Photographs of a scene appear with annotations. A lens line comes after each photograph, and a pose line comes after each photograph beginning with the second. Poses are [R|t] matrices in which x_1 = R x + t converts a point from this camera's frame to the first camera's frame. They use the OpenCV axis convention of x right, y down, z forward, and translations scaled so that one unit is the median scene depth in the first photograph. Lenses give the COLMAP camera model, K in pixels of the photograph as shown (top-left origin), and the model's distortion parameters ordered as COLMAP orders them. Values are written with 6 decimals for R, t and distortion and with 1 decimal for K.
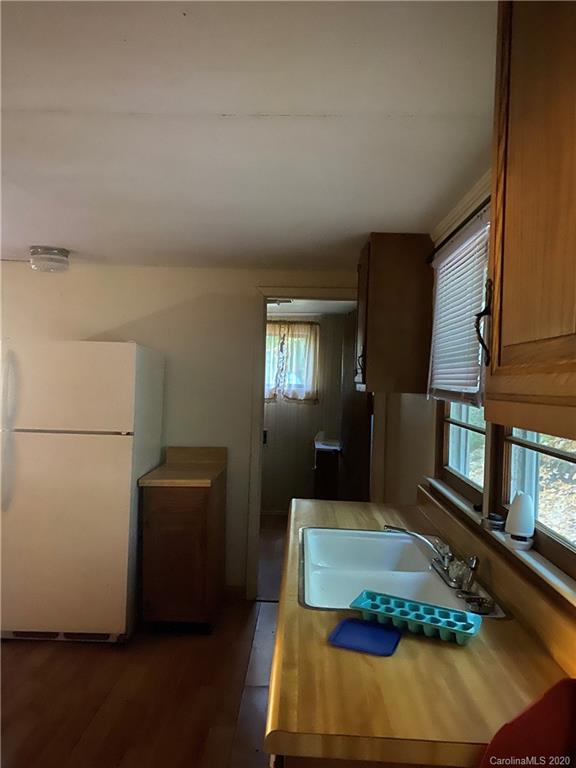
lens RADIAL K [[573.4, 0, 288.6], [0, 573.4, 363.4], [0, 0, 1]] dist [0.040135, -0.073591]
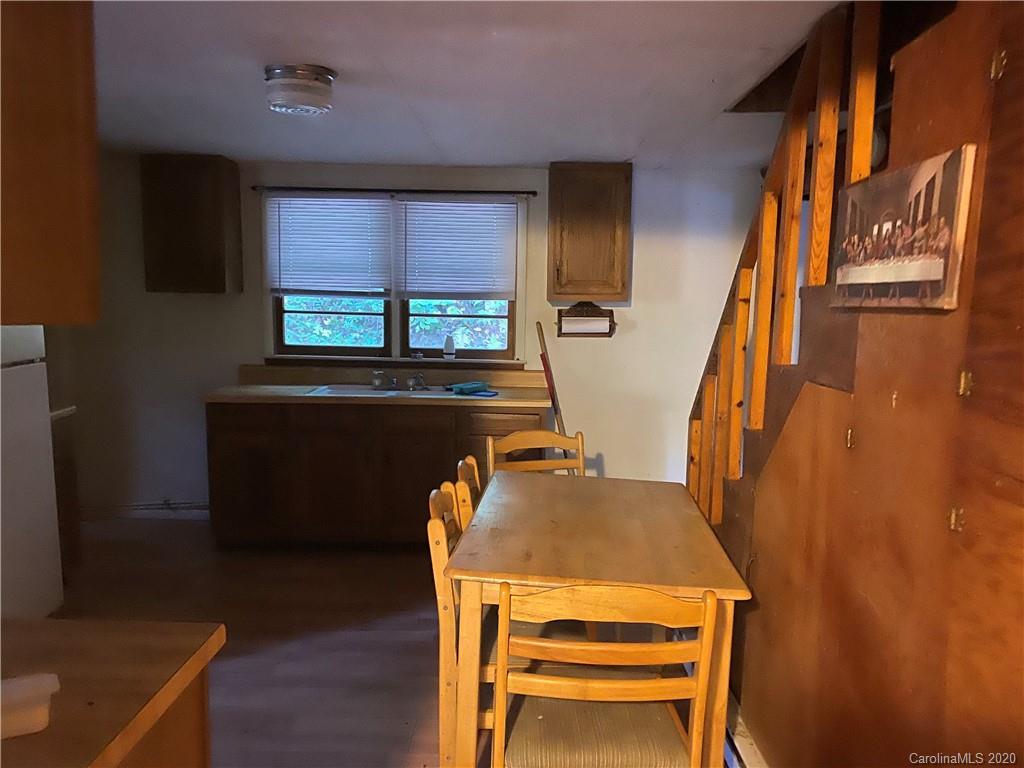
lens RADIAL K [[764.5, 0, 512.0], [0, 764.5, 384.0], [0, 0, 1]] dist [0.040135, -0.073591]
pose [[-0.048106, -0.151743, 0.987249, -1.333783], [-0.039797, 0.987899, 0.149904, -0.023231], [-0.998049, -0.032078, -0.053563, 0.438196]]
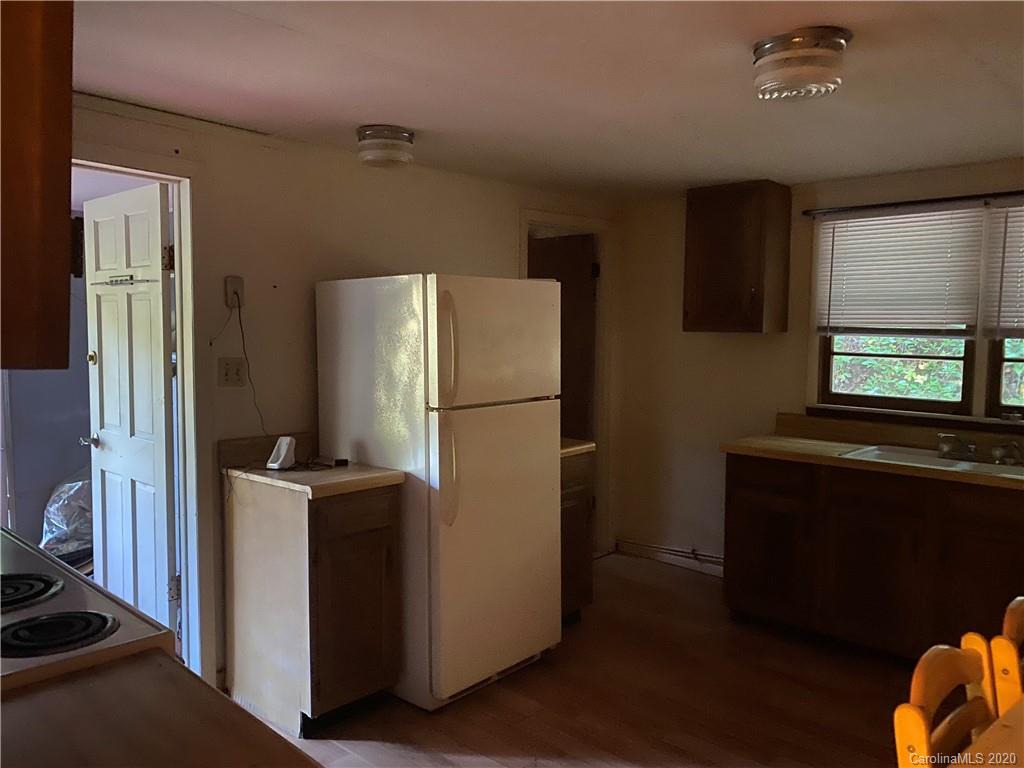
lens RADIAL K [[764.5, 0, 512.0], [0, 764.5, 384.0], [0, 0, 1]] dist [0.040135, -0.073591]
pose [[0.650709, -0.084644, 0.754594, -1.113336], [-0.003098, 0.993463, 0.114110, -0.013558], [-0.759321, -0.076591, 0.646194, 0.382118]]
